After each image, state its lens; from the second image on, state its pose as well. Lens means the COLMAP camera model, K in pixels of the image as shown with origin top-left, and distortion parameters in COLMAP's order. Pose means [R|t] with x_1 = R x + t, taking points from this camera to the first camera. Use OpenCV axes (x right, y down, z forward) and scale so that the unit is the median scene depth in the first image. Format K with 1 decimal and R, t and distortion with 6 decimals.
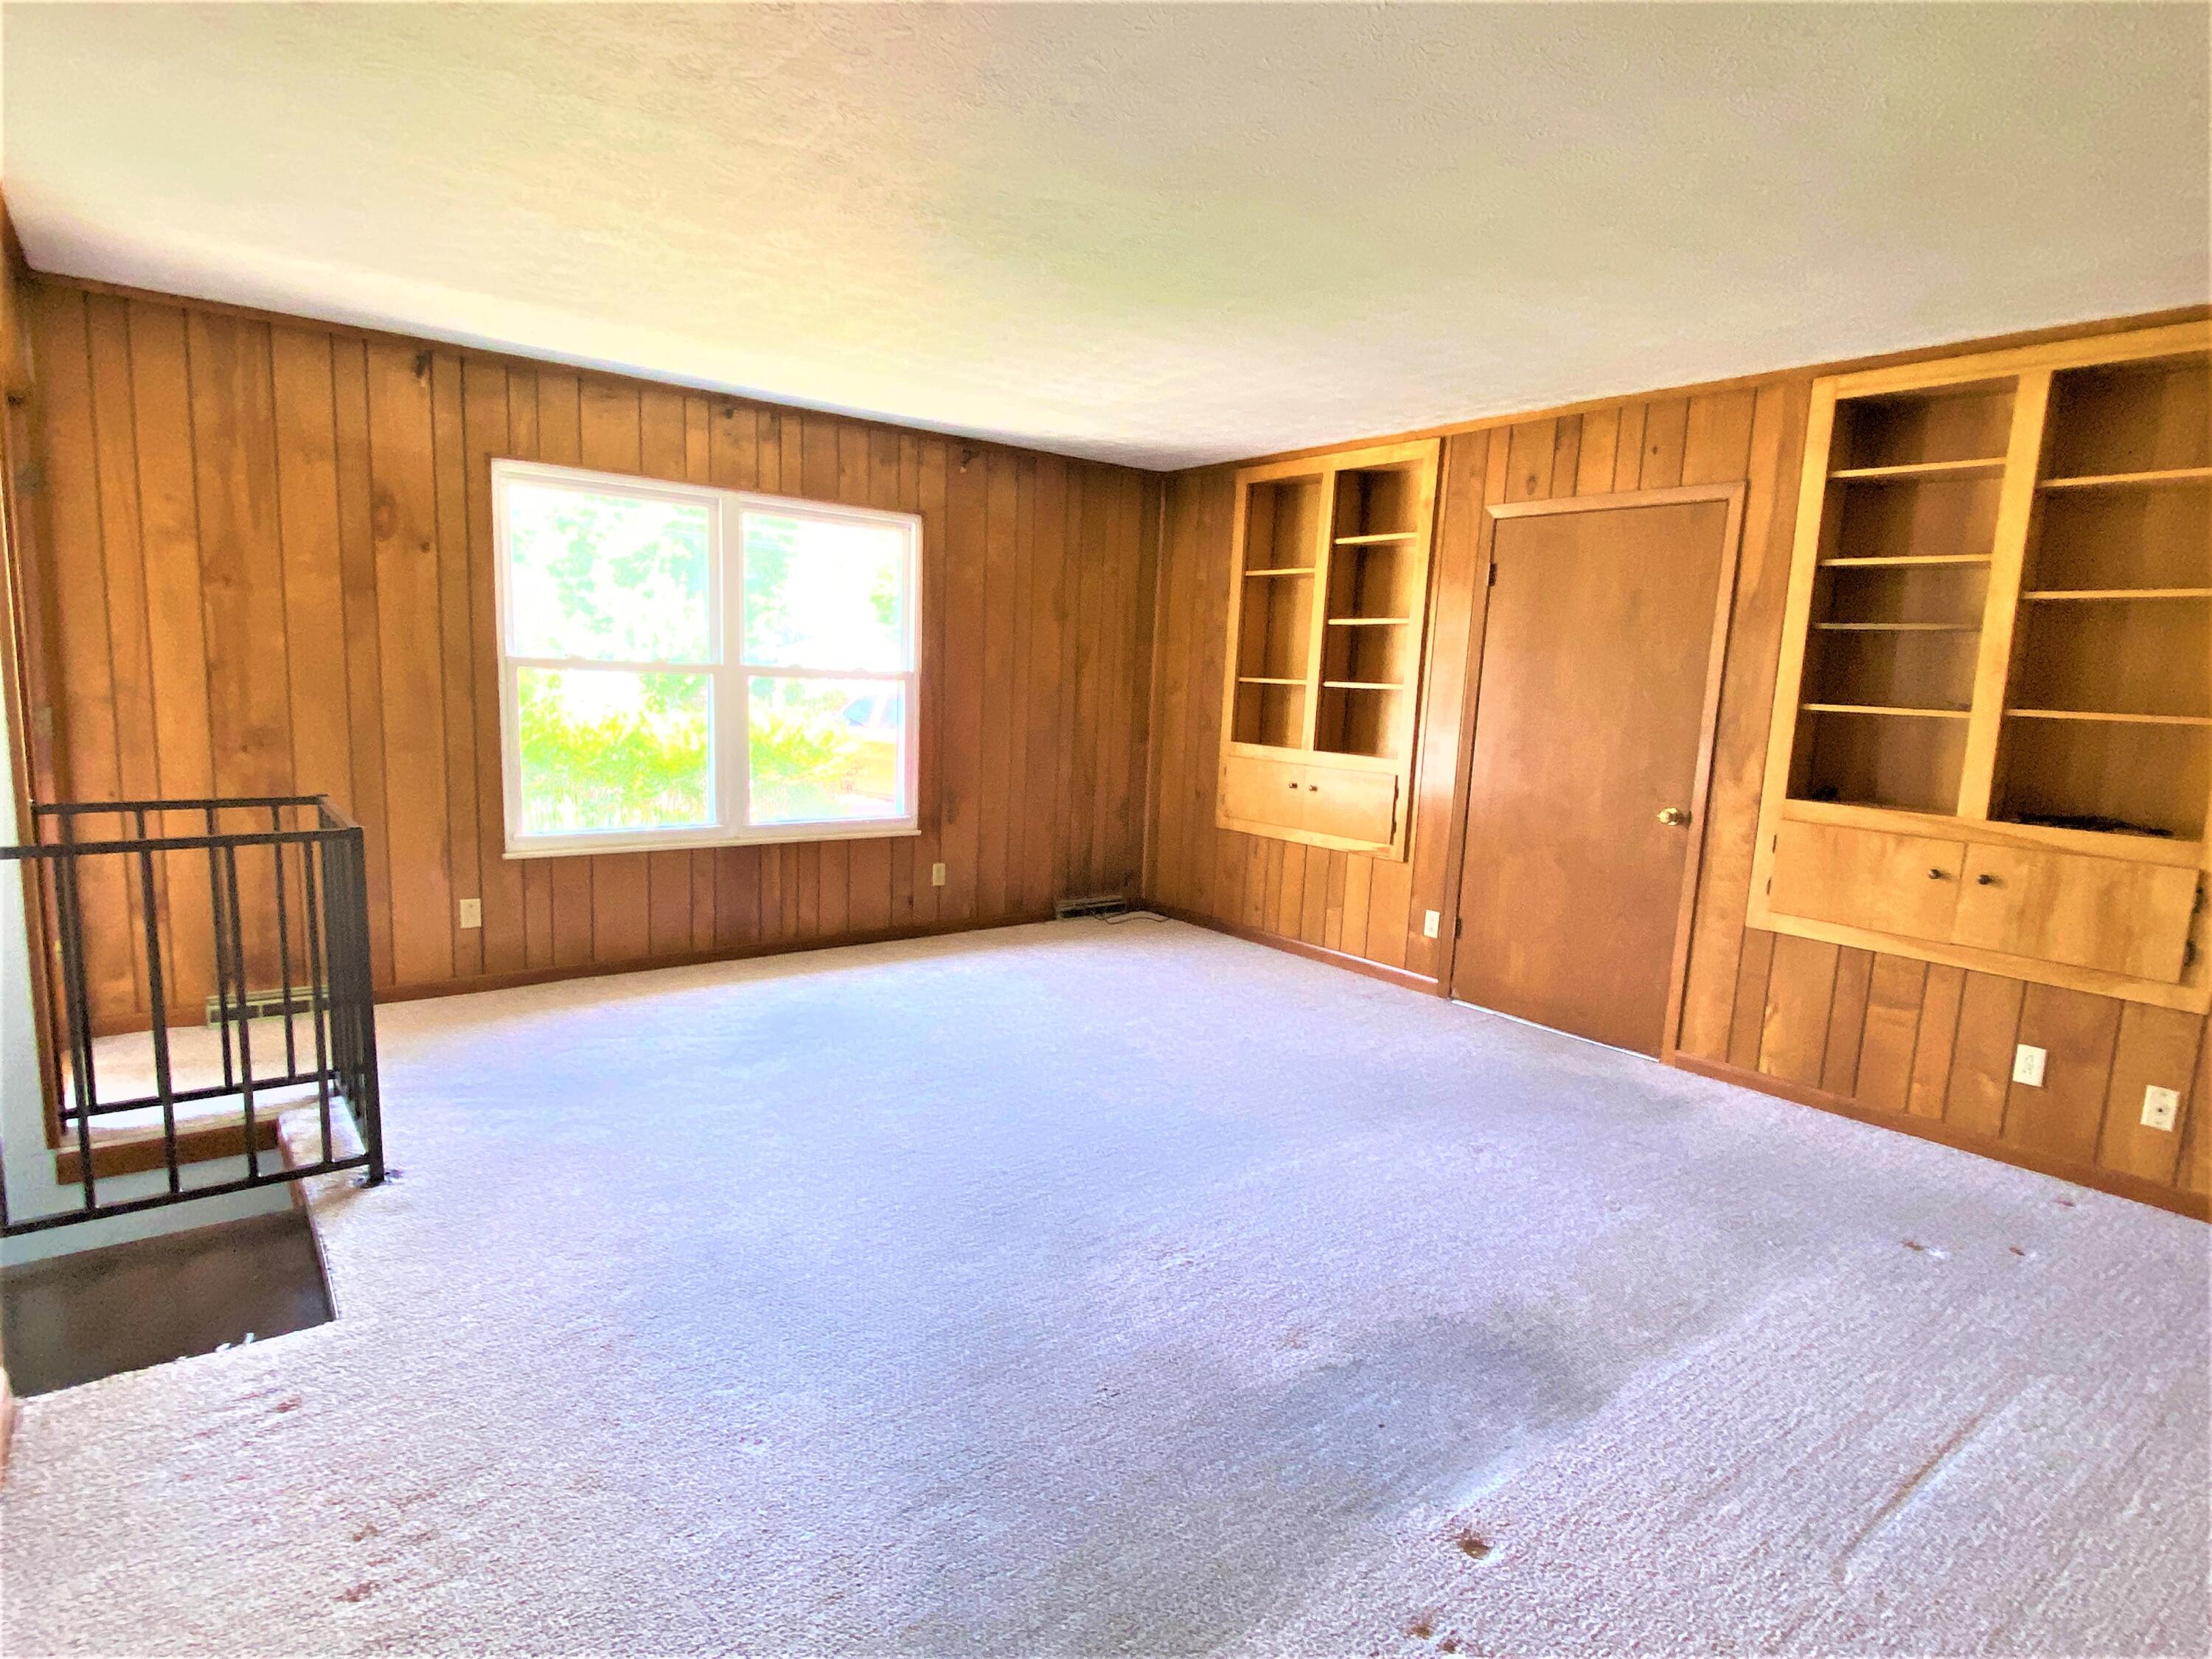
lens RADIAL K [[1179.2, 0, 1101.3], [0, 1179.2, 828.5], [0, 0, 1]] dist [0.019334, -0.005142]
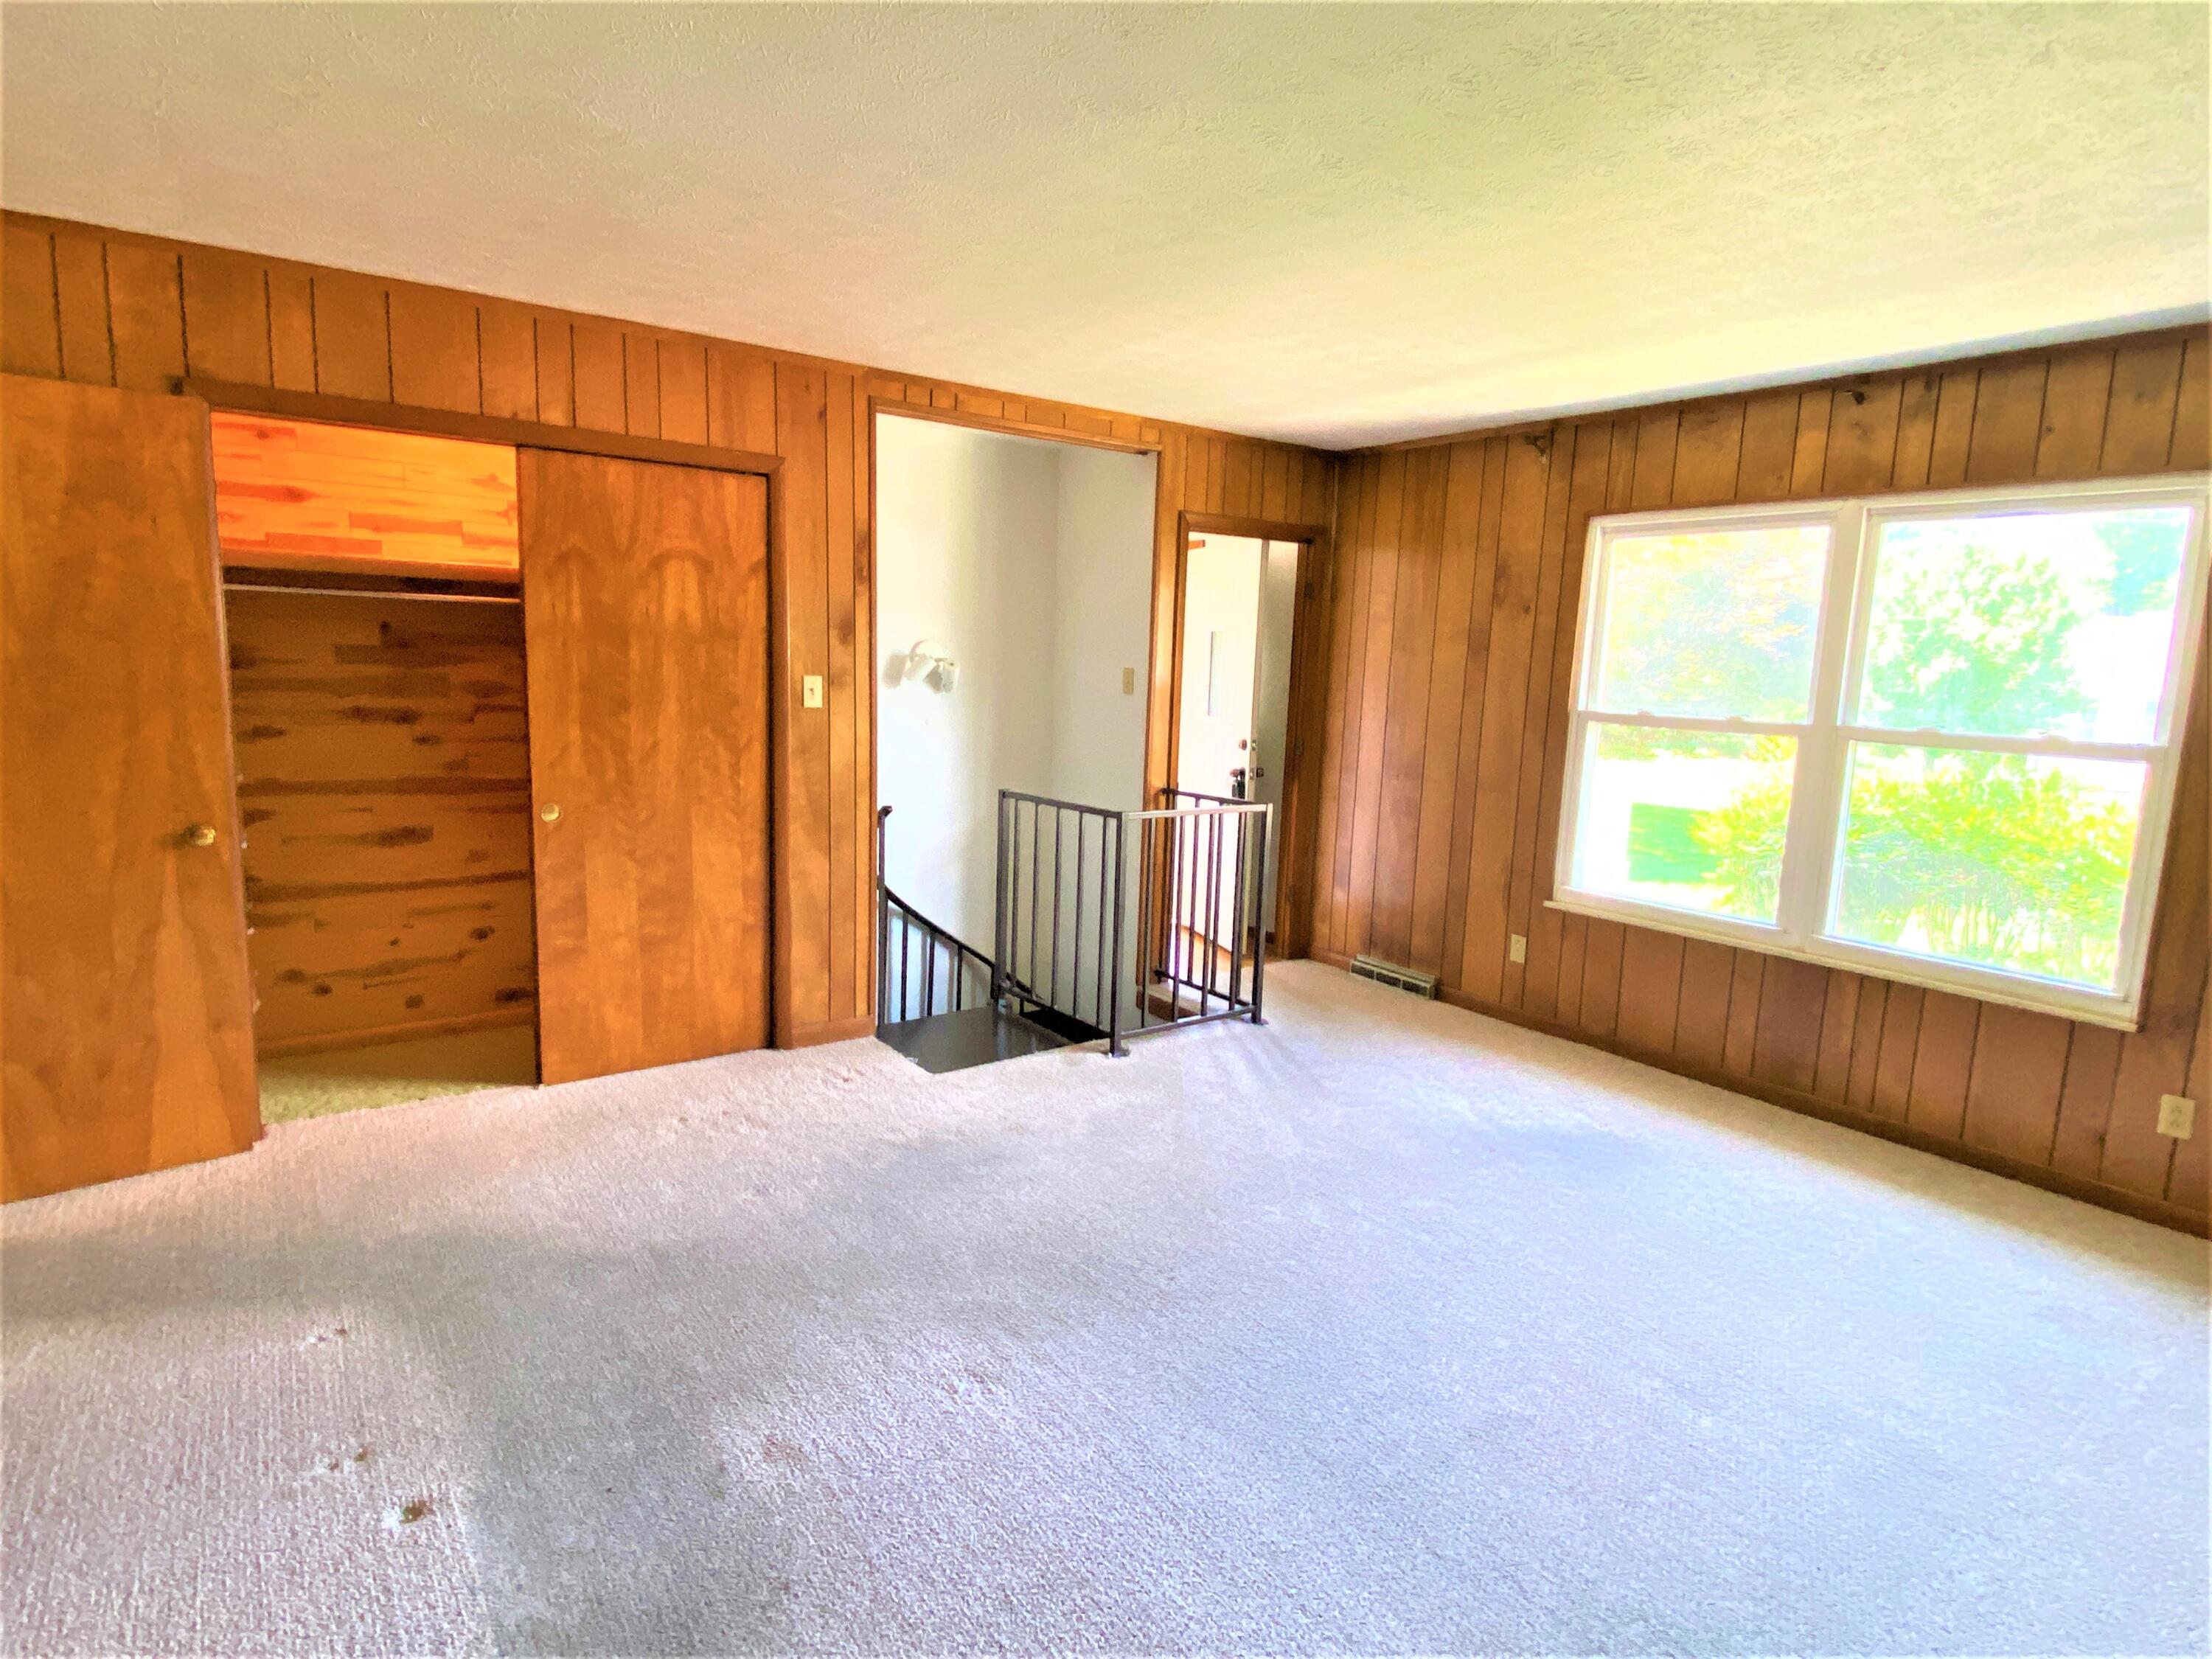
lens RADIAL K [[1179.2, 0, 1098.6], [0, 1179.2, 838.8], [0, 0, 1]] dist [0.019334, -0.005142]
pose [[-0.029078, 0.116124, -0.992809, 0.526498], [-0.169404, 0.978289, 0.119387, -0.088685], [0.985118, 0.171658, -0.008775, 0.619222]]
